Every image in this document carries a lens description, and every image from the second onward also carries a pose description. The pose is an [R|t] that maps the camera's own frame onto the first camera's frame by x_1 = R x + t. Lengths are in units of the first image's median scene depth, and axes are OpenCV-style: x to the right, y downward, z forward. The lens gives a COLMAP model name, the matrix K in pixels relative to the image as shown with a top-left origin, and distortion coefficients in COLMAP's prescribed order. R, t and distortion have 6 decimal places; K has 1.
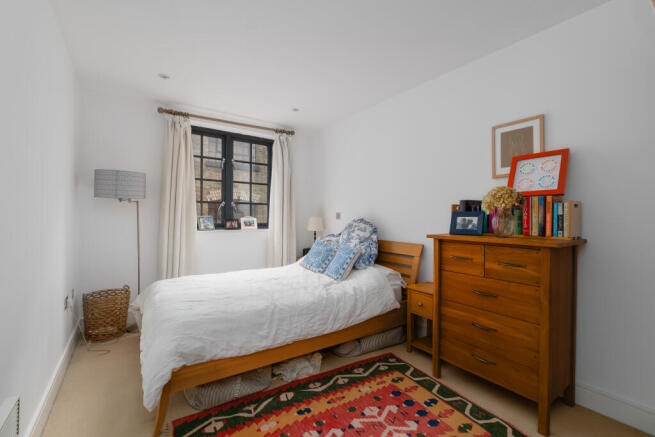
lens RADIAL K [[285.4, 0, 326.3], [0, 285.4, 220.3], [0, 0, 1]] dist [0.003975, -0.002687]
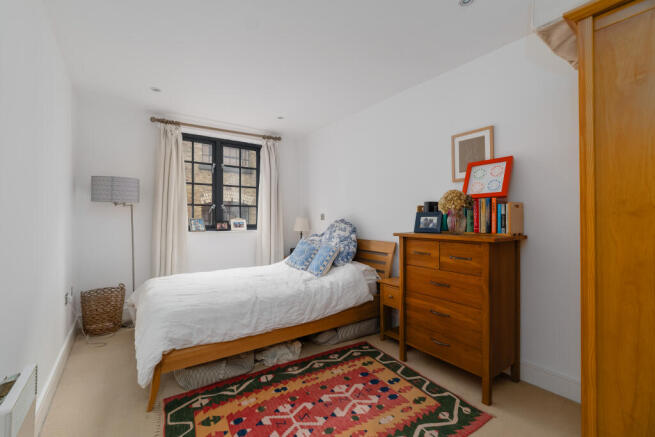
lens RADIAL K [[285.4, 0, 325.4], [0, 285.4, 220.1], [0, 0, 1]] dist [0.003975, -0.002687]
pose [[0.999895, -0.008722, 0.011554, 0.074072], [0.008776, 0.999951, -0.004626, 0.002512], [-0.011514, 0.004727, 0.999923, -0.111364]]
